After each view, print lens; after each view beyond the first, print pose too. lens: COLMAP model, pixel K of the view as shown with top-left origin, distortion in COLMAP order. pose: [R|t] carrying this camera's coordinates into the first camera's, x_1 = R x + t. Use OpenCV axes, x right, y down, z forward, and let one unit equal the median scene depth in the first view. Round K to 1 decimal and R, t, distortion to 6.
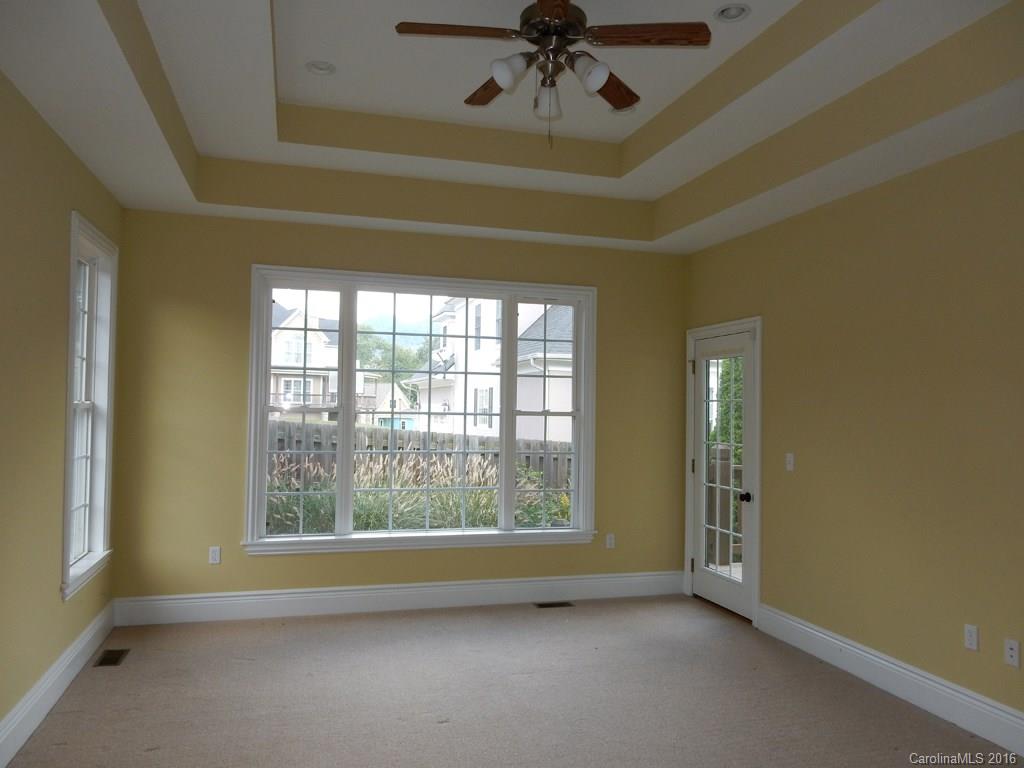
lens RADIAL K [[755.8, 0, 507.2], [0, 755.8, 382.8], [0, 0, 1]] dist [-0.000283, -0.003092]
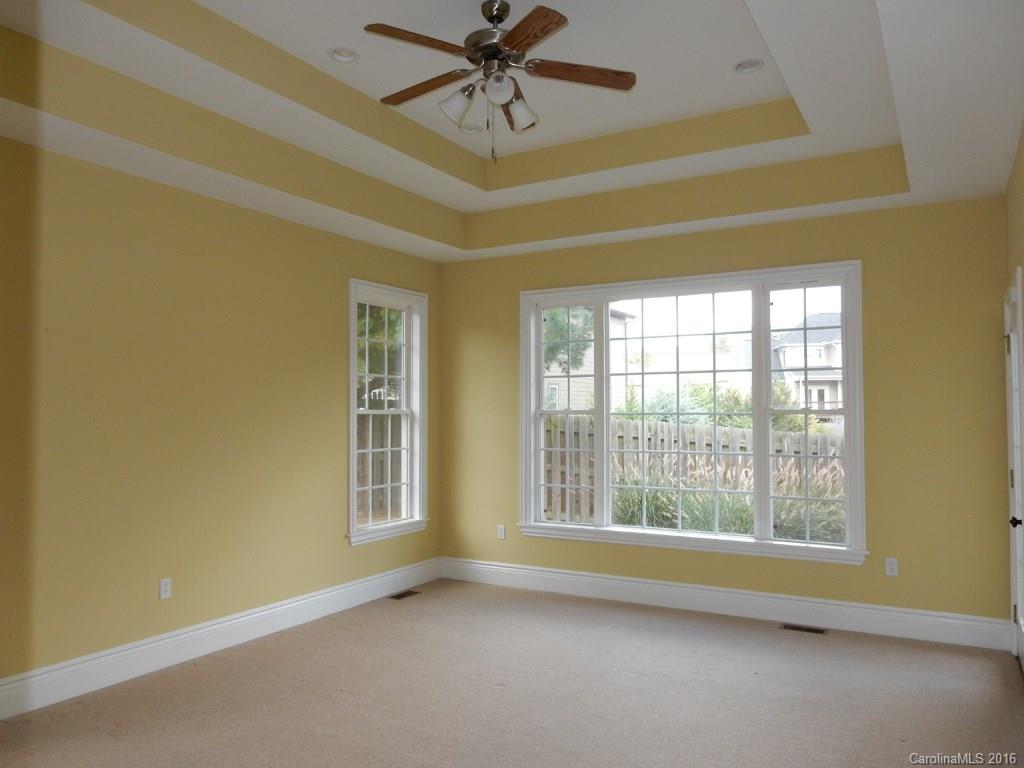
lens RADIAL K [[755.8, 0, 494.5], [0, 755.8, 389.3], [0, 0, 1]] dist [-0.000283, -0.003092]
pose [[0.684627, -0.040283, -0.727779, 0.470781], [0.042468, 0.998980, -0.015344, 0.013324], [0.727655, -0.020403, 0.685640, 0.139962]]
